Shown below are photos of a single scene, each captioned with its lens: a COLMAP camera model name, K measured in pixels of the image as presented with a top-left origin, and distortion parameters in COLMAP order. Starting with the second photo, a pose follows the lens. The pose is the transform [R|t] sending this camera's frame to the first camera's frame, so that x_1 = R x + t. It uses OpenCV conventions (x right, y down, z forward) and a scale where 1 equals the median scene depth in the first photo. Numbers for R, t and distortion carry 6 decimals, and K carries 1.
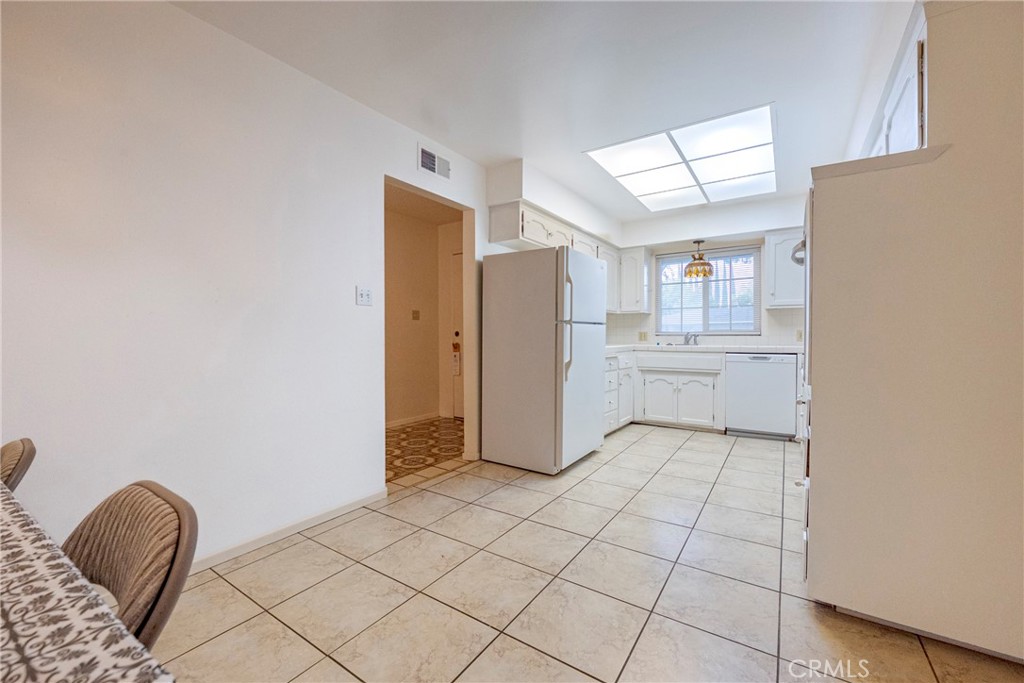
lens RADIAL K [[413.8, 0, 512.0], [0, 413.8, 341.5], [0, 0, 1]] dist [-0.018131, -0.000137]
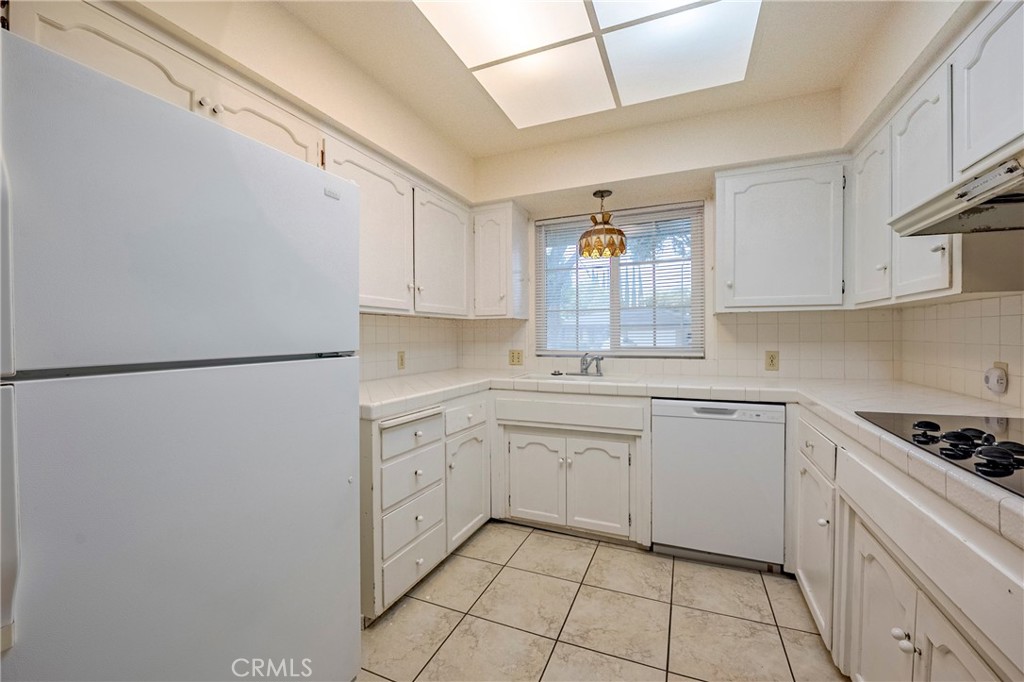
lens RADIAL K [[413.8, 0, 512.0], [0, 413.8, 341.0], [0, 0, 1]] dist [-0.018131, -0.000137]
pose [[0.982109, -0.007497, 0.188162, 0.226515], [0.007713, 0.999970, -0.000418, -0.040873], [-0.188153, 0.001862, 0.982138, 0.473870]]
